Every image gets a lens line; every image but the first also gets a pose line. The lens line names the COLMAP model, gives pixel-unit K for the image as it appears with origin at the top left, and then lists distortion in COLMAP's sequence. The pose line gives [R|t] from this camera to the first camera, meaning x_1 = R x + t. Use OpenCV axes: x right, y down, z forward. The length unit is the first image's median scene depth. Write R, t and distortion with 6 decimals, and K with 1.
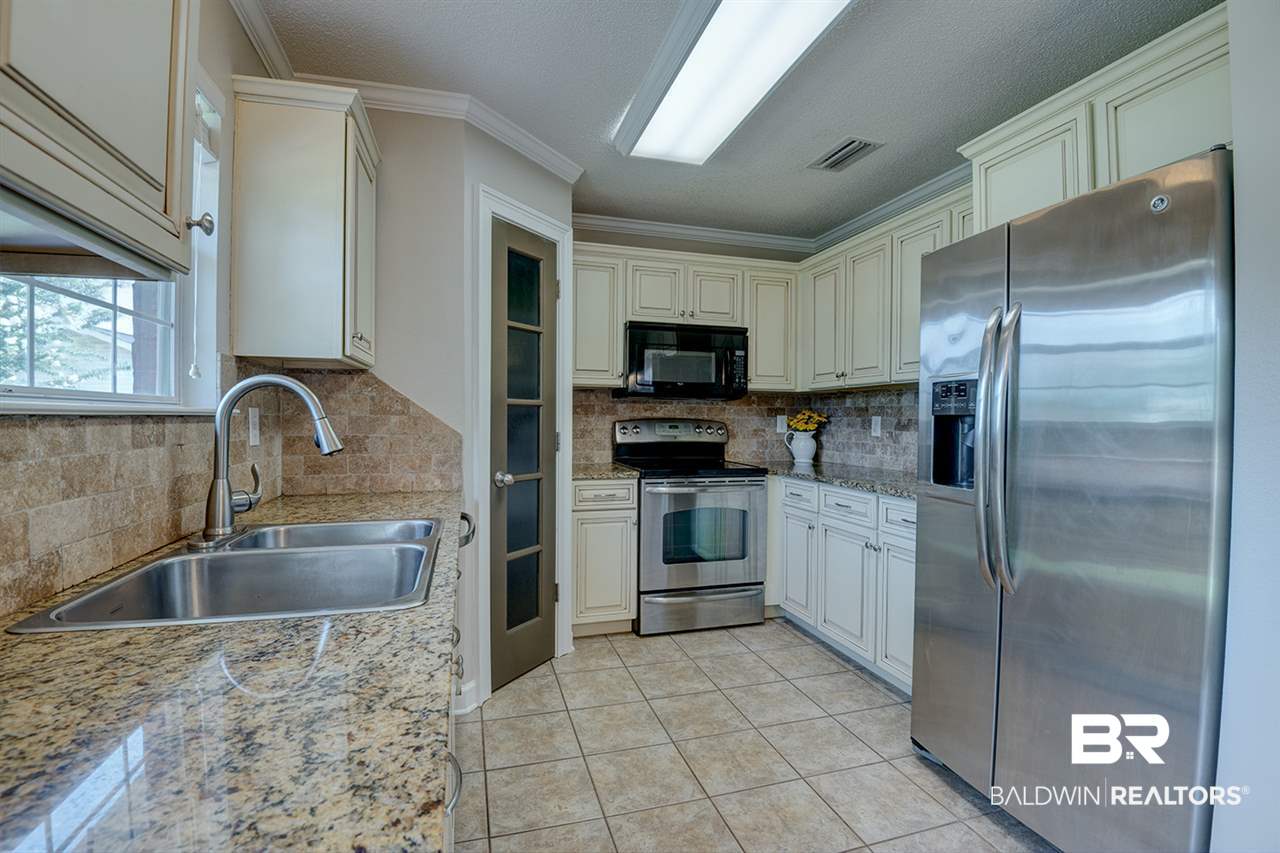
lens RADIAL K [[591.5, 0, 646.7], [0, 591.5, 427.4], [0, 0, 1]] dist [-0.004685, -0.024385]
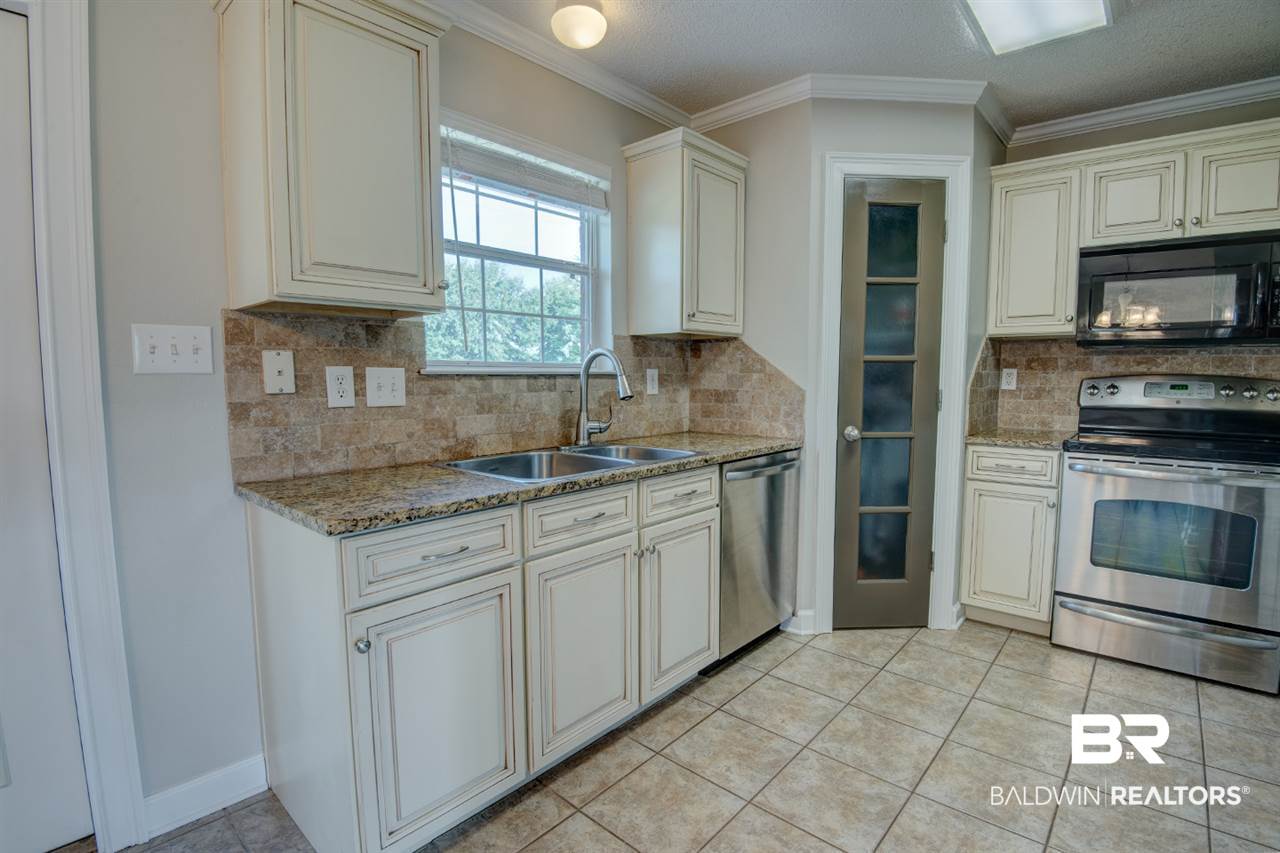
lens RADIAL K [[603.5, 0, 640.0], [0, 603.5, 426.5], [0, 0, 1]] dist [-0.003390, -0.026204]
pose [[0.522548, 0.063789, -0.850220, 0.452760], [-0.007900, 0.997517, 0.069985, 0.003652], [0.852573, -0.029854, 0.521755, 0.126450]]
